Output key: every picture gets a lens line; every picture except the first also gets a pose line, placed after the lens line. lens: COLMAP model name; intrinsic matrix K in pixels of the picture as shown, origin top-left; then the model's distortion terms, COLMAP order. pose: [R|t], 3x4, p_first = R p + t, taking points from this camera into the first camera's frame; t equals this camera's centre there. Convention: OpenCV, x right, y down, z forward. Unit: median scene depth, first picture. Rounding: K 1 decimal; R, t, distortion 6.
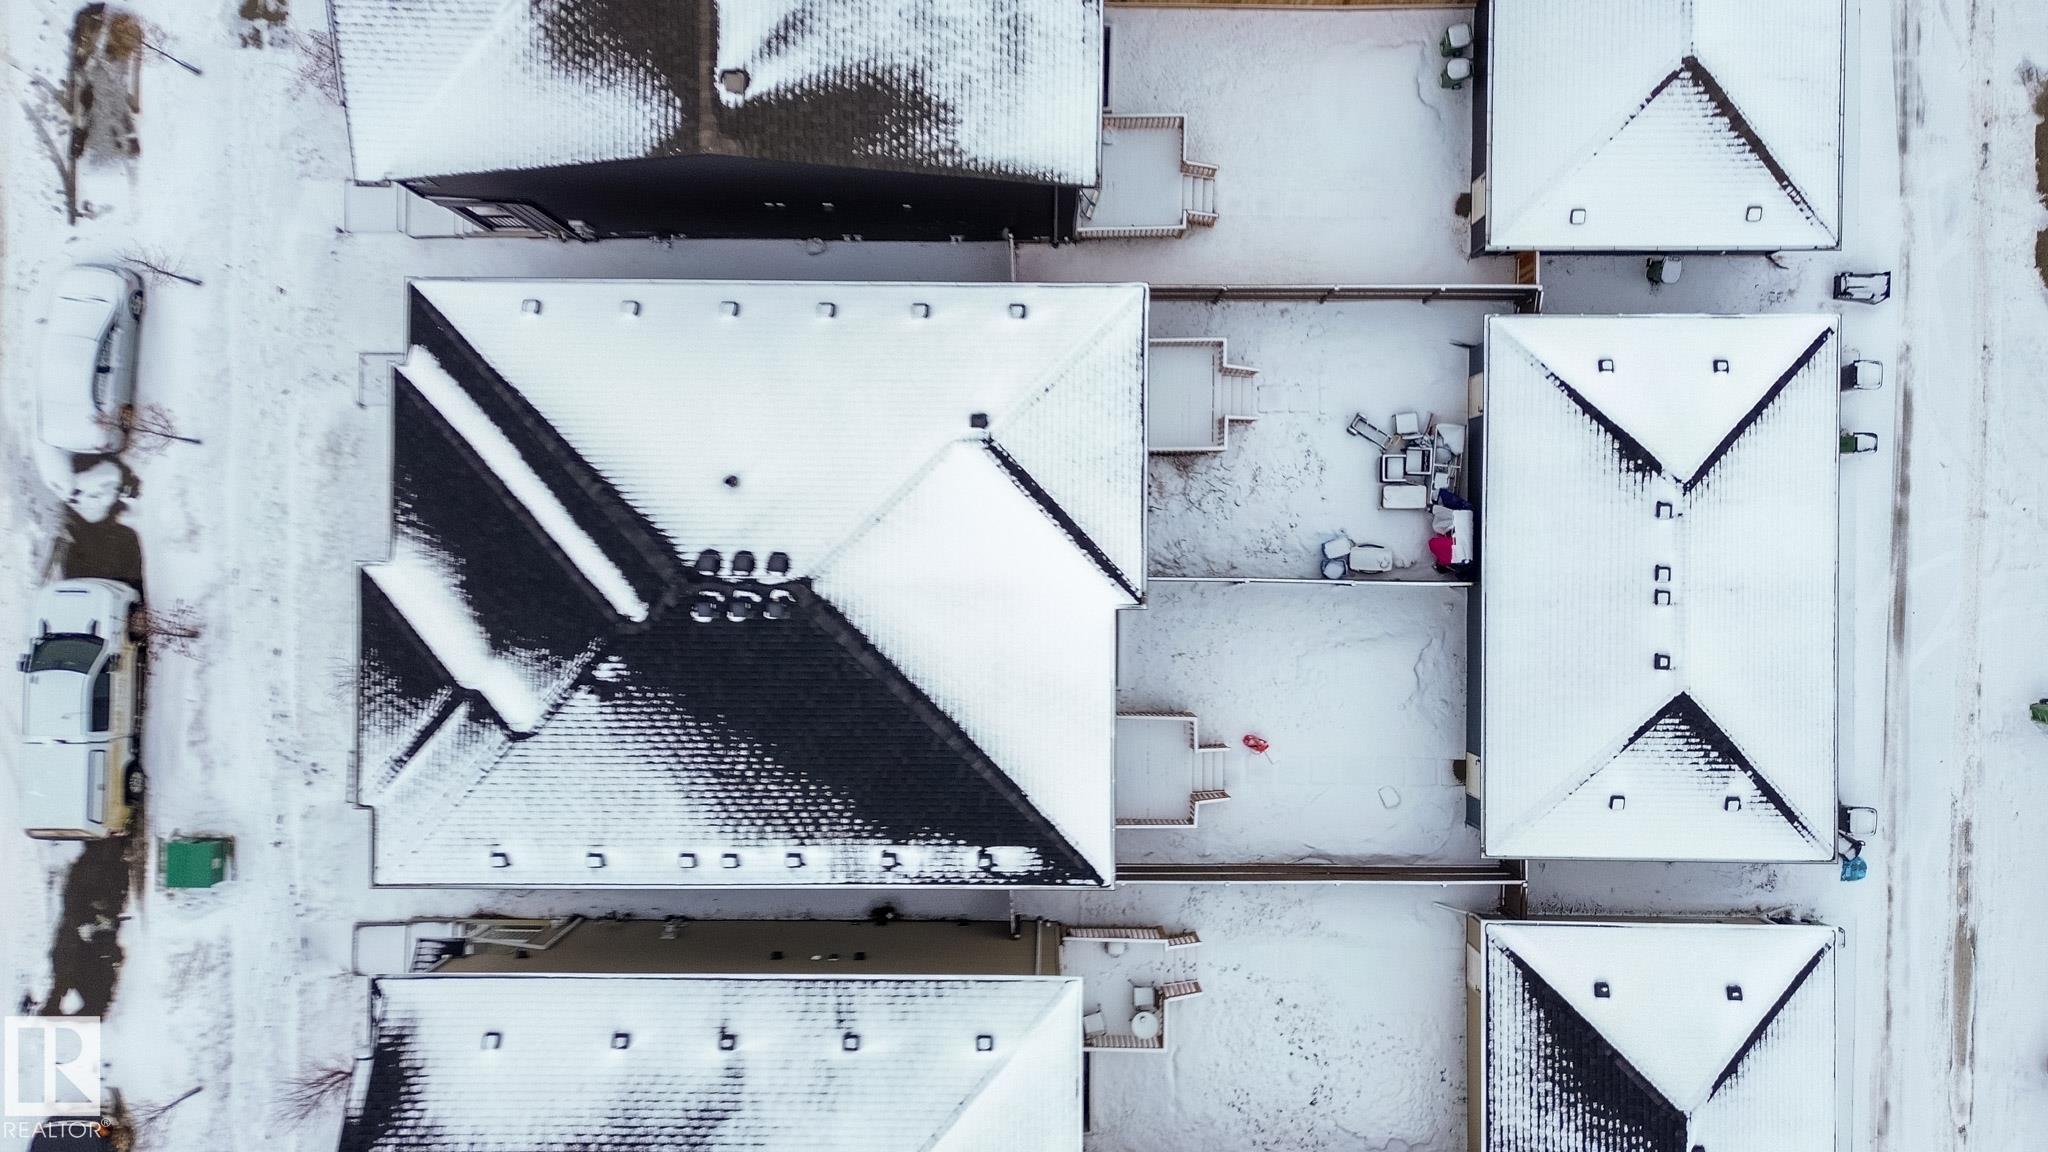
lens RADIAL K [[1445.2, 0, 1019.2], [0, 1445.2, 571.2], [0, 0, 1]] dist [0.061433, -0.062182]
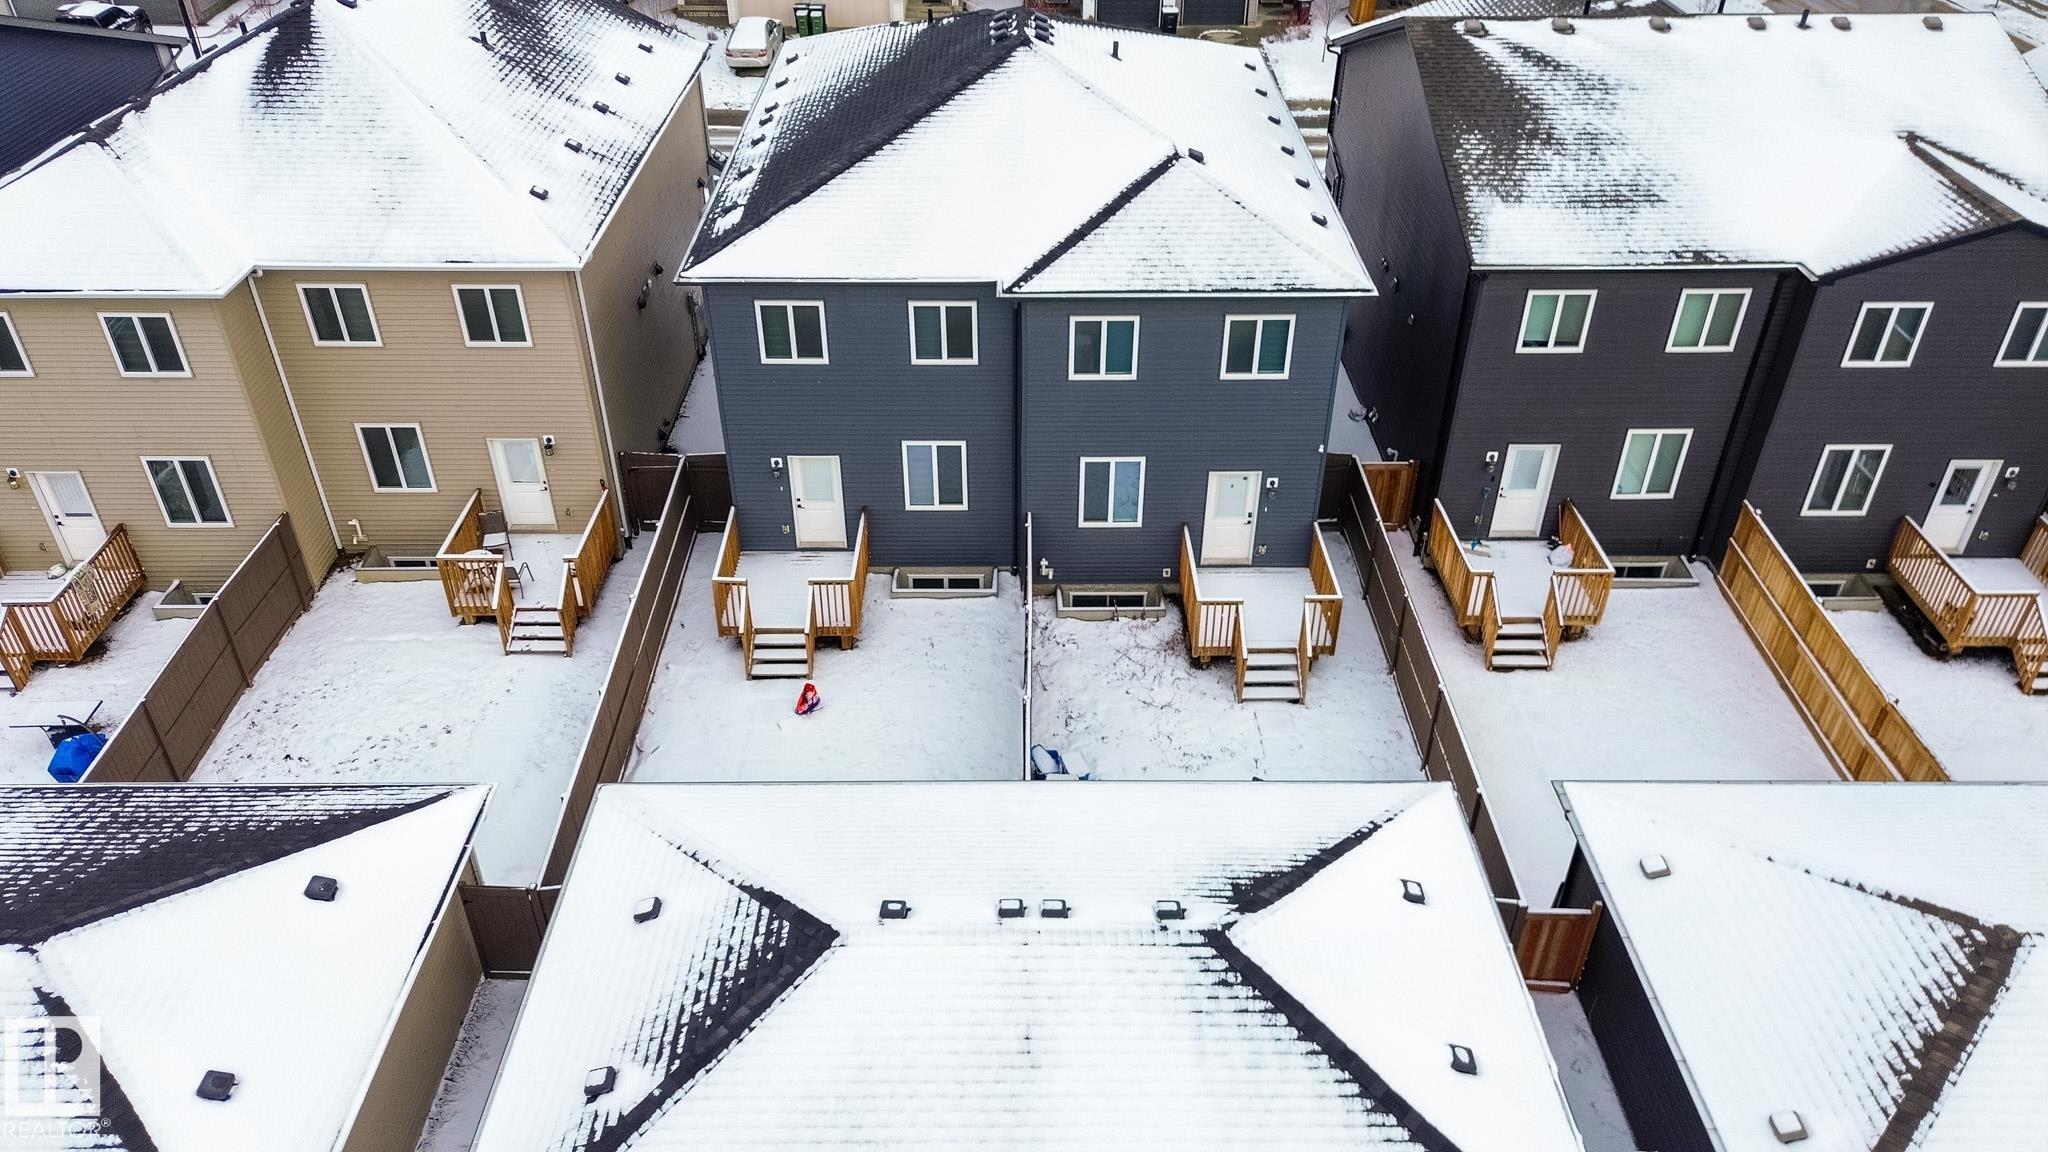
lens RADIAL K [[1445.2, 0, 1019.2], [0, 1445.2, 571.2], [0, 0, 1]] dist [0.061433, -0.062182]
pose [[0.008927, 0.599491, -0.800331, 0.789972], [-0.999925, -0.001332, -0.012151, 0.021544], [-0.008351, 0.800380, 0.599435, 0.560233]]
